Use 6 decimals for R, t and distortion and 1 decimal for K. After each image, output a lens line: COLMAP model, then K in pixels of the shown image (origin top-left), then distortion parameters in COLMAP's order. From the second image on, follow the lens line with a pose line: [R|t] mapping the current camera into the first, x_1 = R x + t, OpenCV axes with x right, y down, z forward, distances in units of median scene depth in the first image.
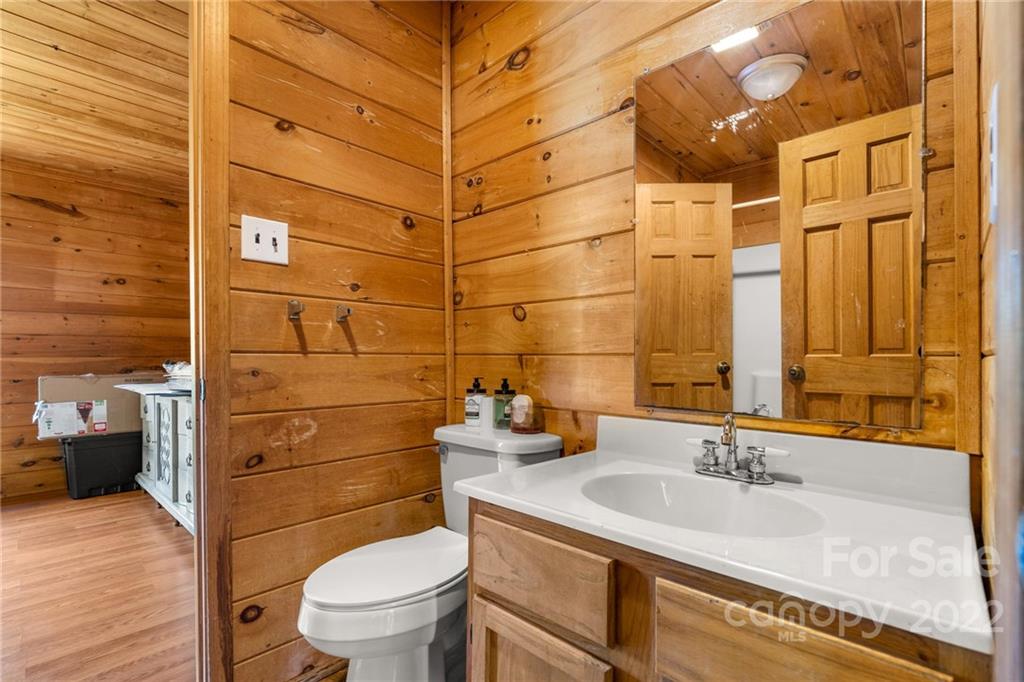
lens RADIAL K [[474.5, 0, 513.5], [0, 474.5, 351.6], [0, 0, 1]] dist [-0.002066, 0.000289]
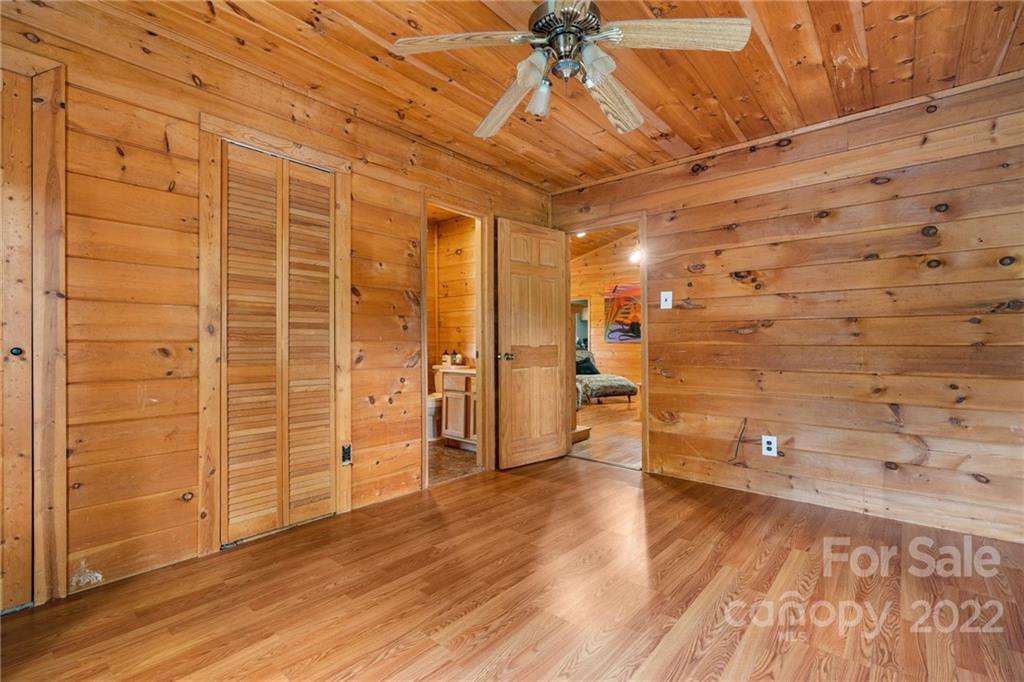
lens RADIAL K [[474.5, 0, 512.9], [0, 474.5, 341.9], [0, 0, 1]] dist [-0.002066, 0.000289]
pose [[0.999242, 0.002601, 0.038844, 0.254154], [-0.002824, 0.999980, 0.005680, -0.017219], [-0.038828, -0.005785, 0.999229, -2.248641]]
